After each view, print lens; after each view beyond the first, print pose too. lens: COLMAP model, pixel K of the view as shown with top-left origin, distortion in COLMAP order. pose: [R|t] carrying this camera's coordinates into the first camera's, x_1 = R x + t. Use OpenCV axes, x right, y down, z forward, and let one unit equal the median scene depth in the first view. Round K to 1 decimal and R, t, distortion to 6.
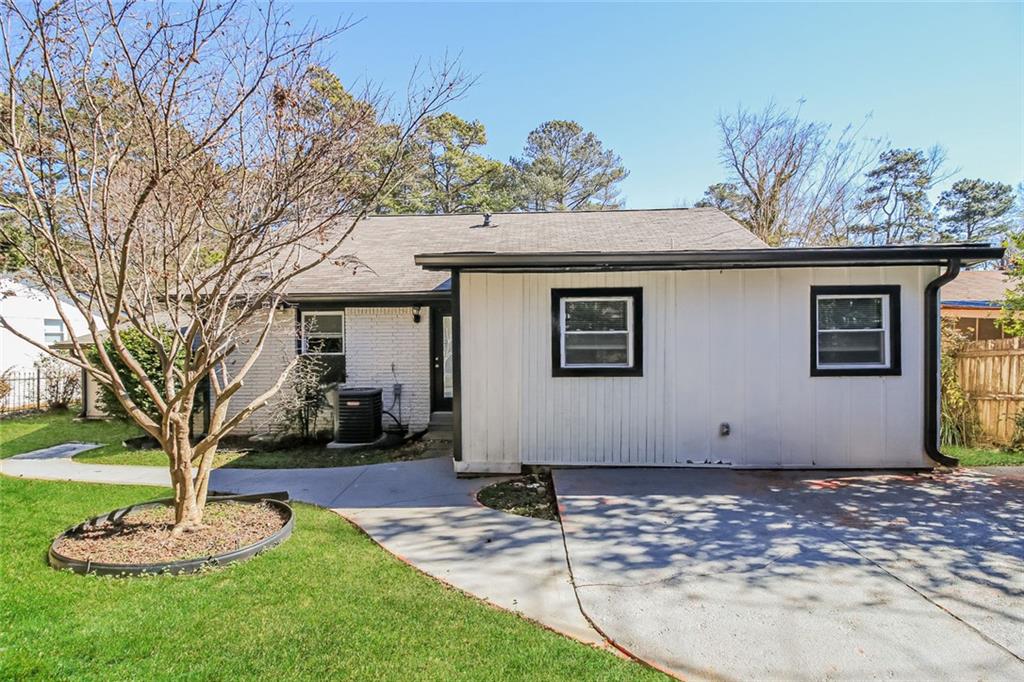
lens RADIAL K [[488.6, 0, 523.0], [0, 488.6, 342.4], [0, 0, 1]] dist [0.002569, -0.018297]
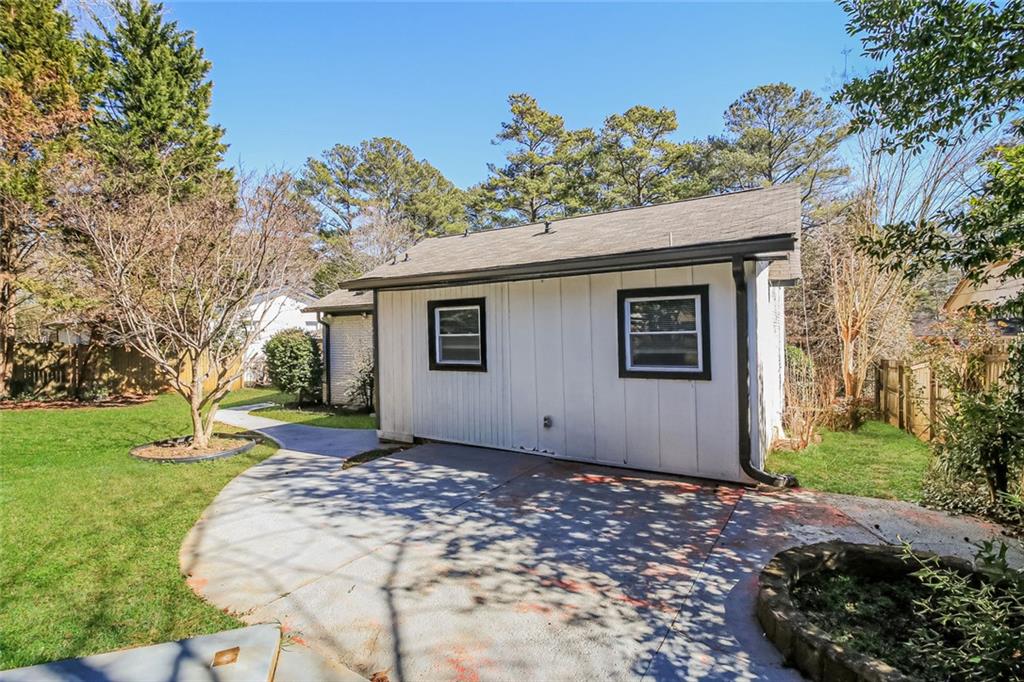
lens RADIAL K [[488.6, 0, 523.0], [0, 488.6, 342.4], [0, 0, 1]] dist [0.002569, -0.018297]
pose [[0.877090, 0.004279, -0.480306, 1.138882], [0.005103, 0.999821, 0.018225, -0.030706], [0.480298, -0.018436, 0.876911, -0.002373]]
